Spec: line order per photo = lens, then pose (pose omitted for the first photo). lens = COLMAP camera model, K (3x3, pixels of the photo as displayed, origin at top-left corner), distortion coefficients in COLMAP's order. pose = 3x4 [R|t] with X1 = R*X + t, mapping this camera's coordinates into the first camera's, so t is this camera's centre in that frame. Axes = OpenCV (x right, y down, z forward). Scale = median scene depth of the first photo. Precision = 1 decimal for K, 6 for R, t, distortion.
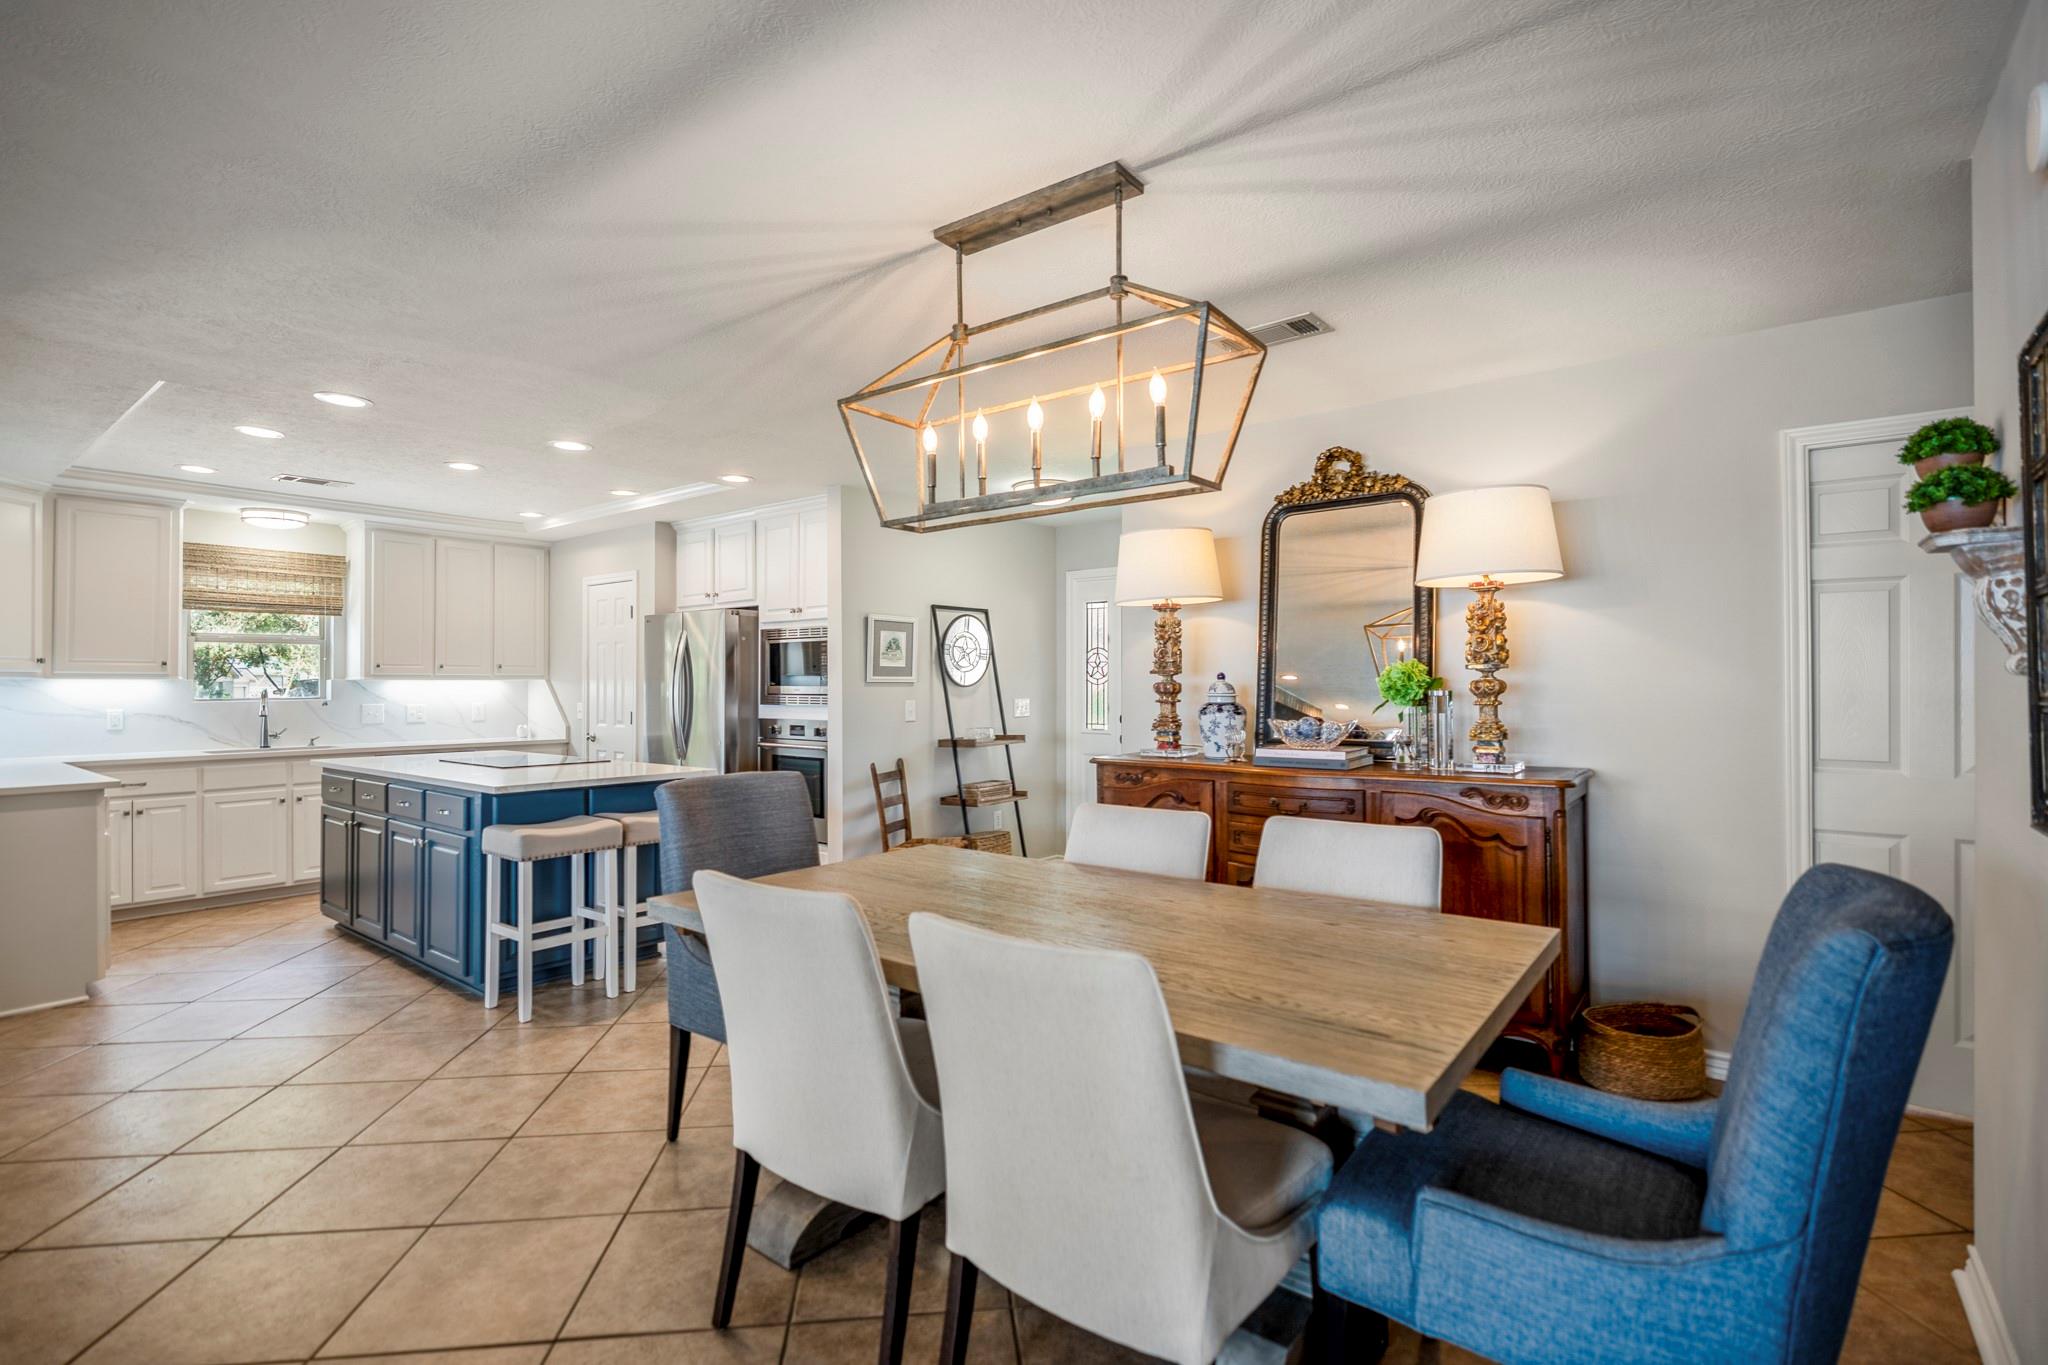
lens RADIAL K [[943.2, 0, 1036.7], [0, 943.2, 680.0], [0, 0, 1]] dist [-0.007568, 0.001369]
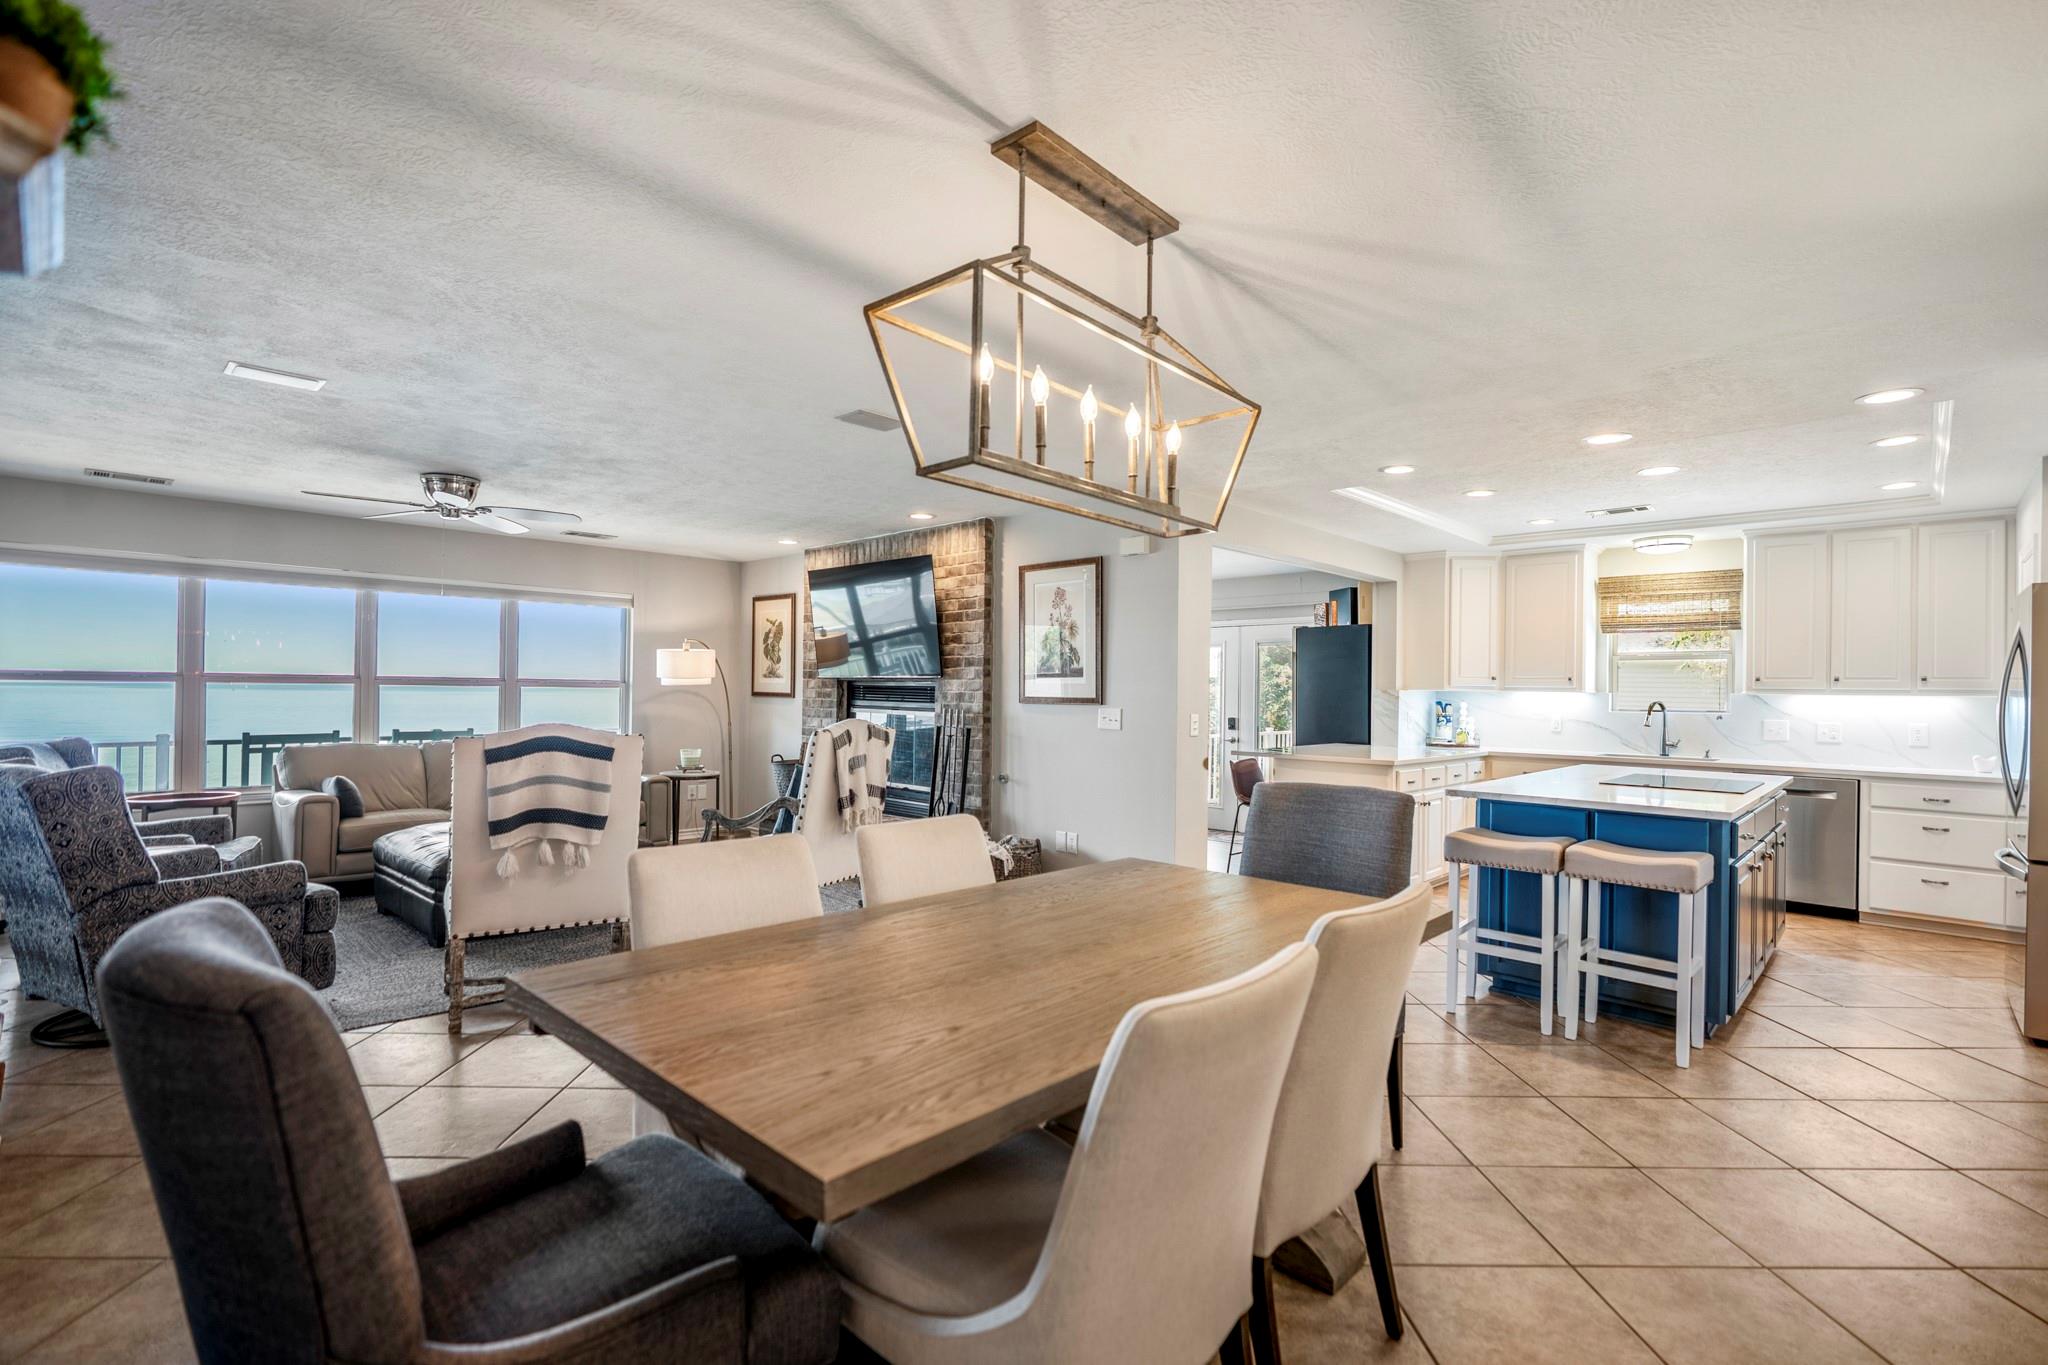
lens RADIAL K [[943.2, 0, 1021.8], [0, 943.2, 684.3], [0, 0, 1]] dist [-0.007568, 0.001369]
pose [[-0.104826, -0.004931, -0.994478, 0.355905], [-0.009927, 0.999943, -0.003911, 0.000937], [0.994441, 0.009462, -0.104869, 0.392452]]
